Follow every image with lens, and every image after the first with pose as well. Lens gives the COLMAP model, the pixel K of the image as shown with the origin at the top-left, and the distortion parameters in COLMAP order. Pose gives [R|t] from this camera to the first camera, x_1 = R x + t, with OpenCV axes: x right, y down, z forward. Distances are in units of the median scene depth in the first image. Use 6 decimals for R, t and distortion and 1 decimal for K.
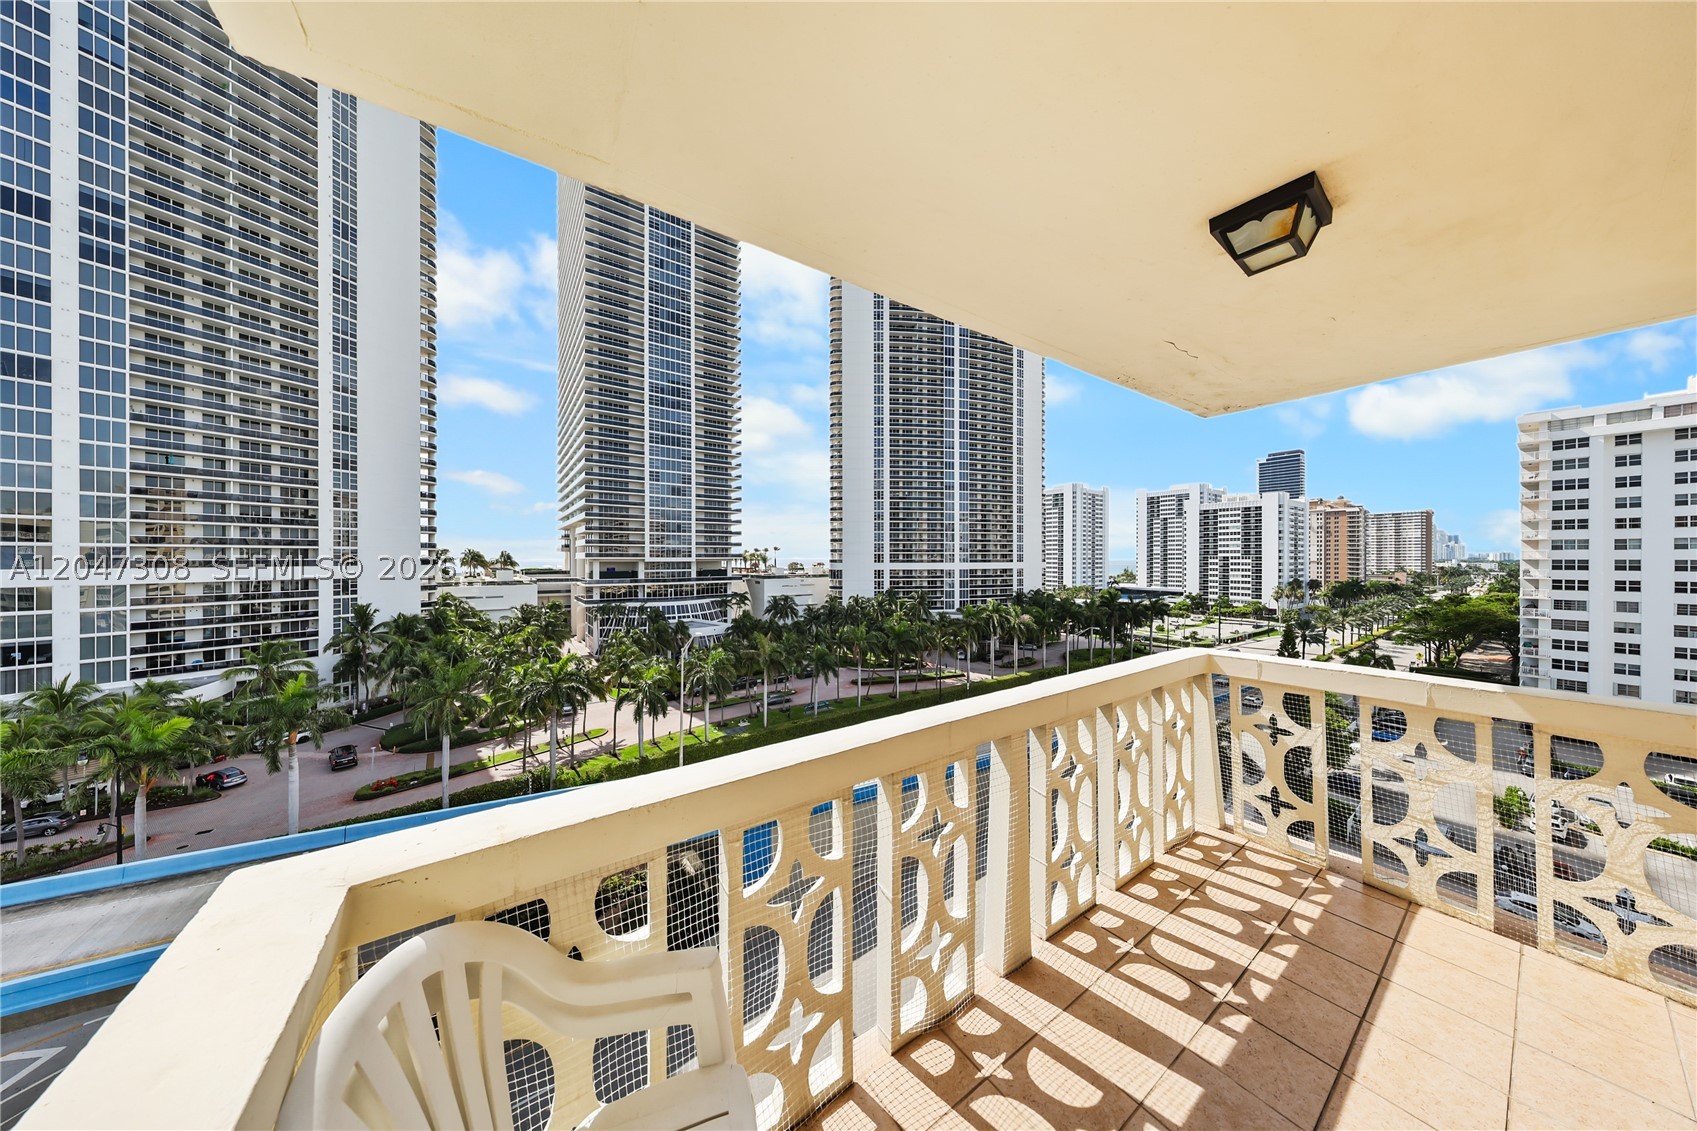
lens RADIAL K [[486.3, 0, 852.0], [0, 486.3, 559.6], [0, 0, 1]] dist [-0.001592, -0.000021]
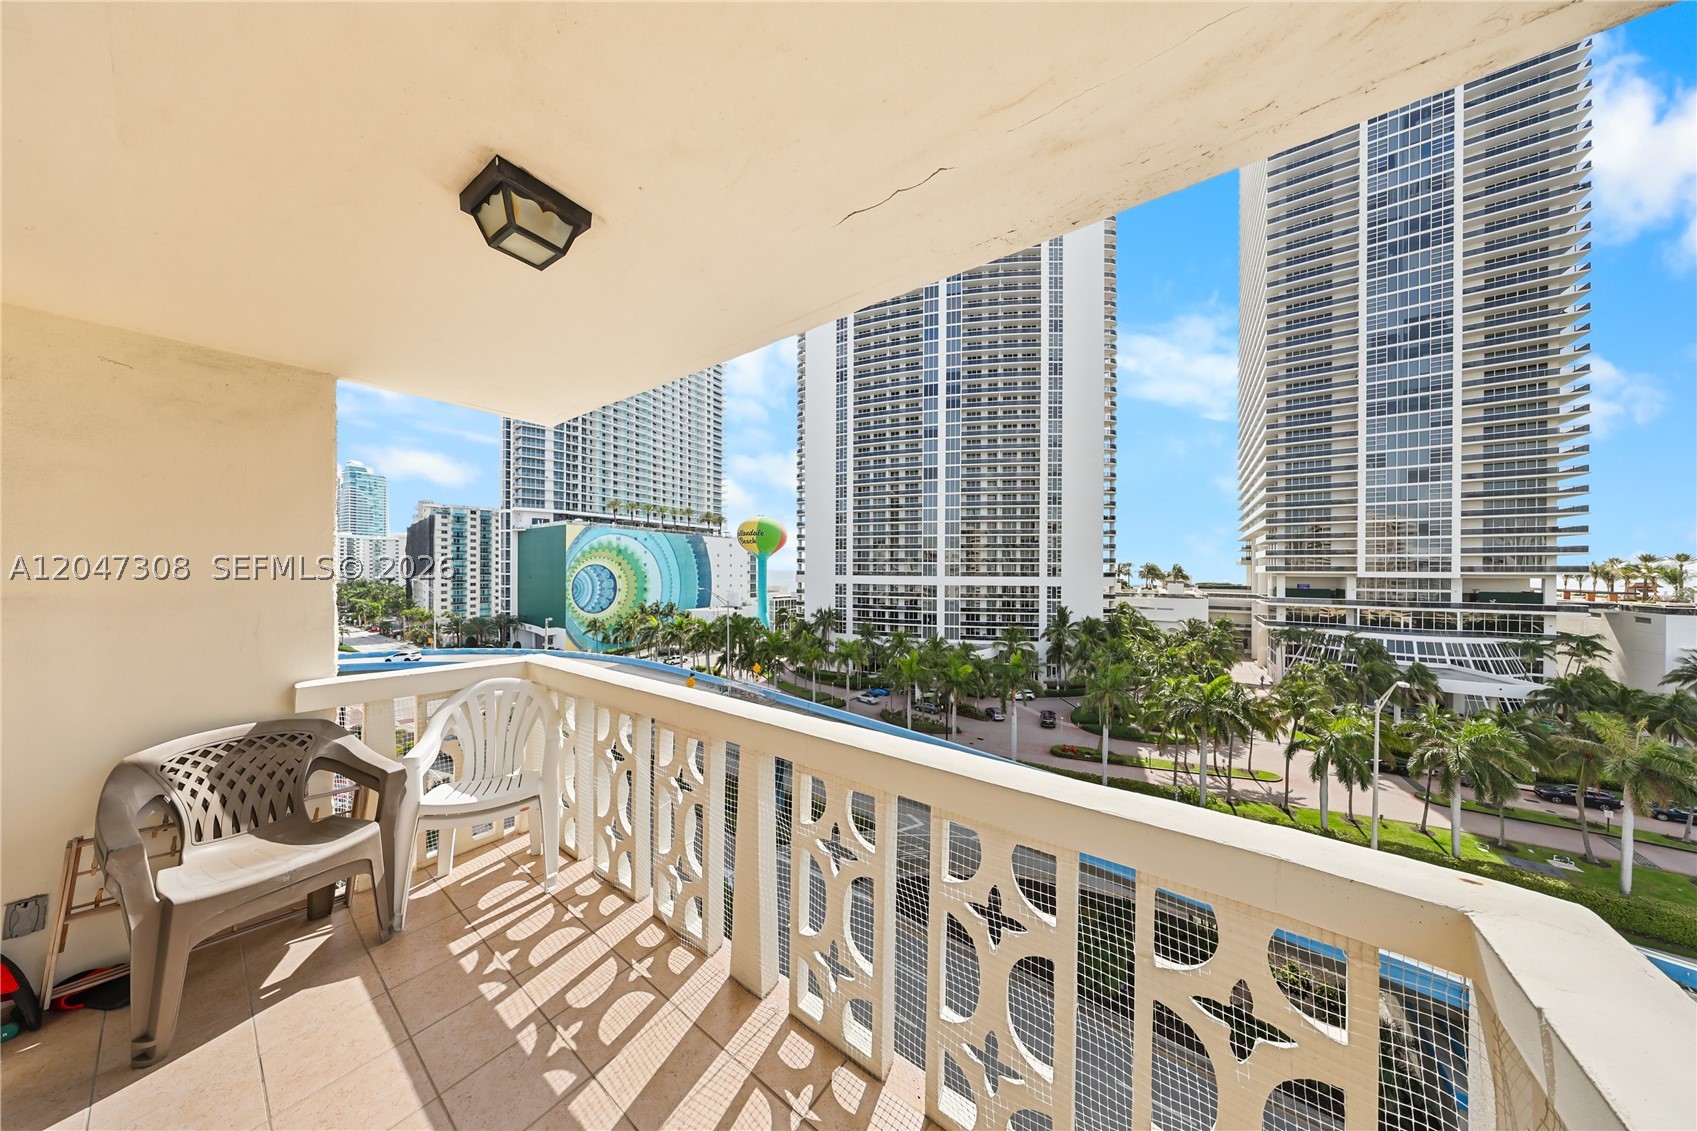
lens RADIAL K [[486.3, 0, 848.7], [0, 486.3, 572.7], [0, 0, 1]] dist [-0.001592, -0.000021]
pose [[0.336790, 0.006742, -0.941556, 0.493739], [-0.007823, 0.999960, 0.004361, -0.002237], [0.941547, 0.005897, 0.336829, 0.325578]]
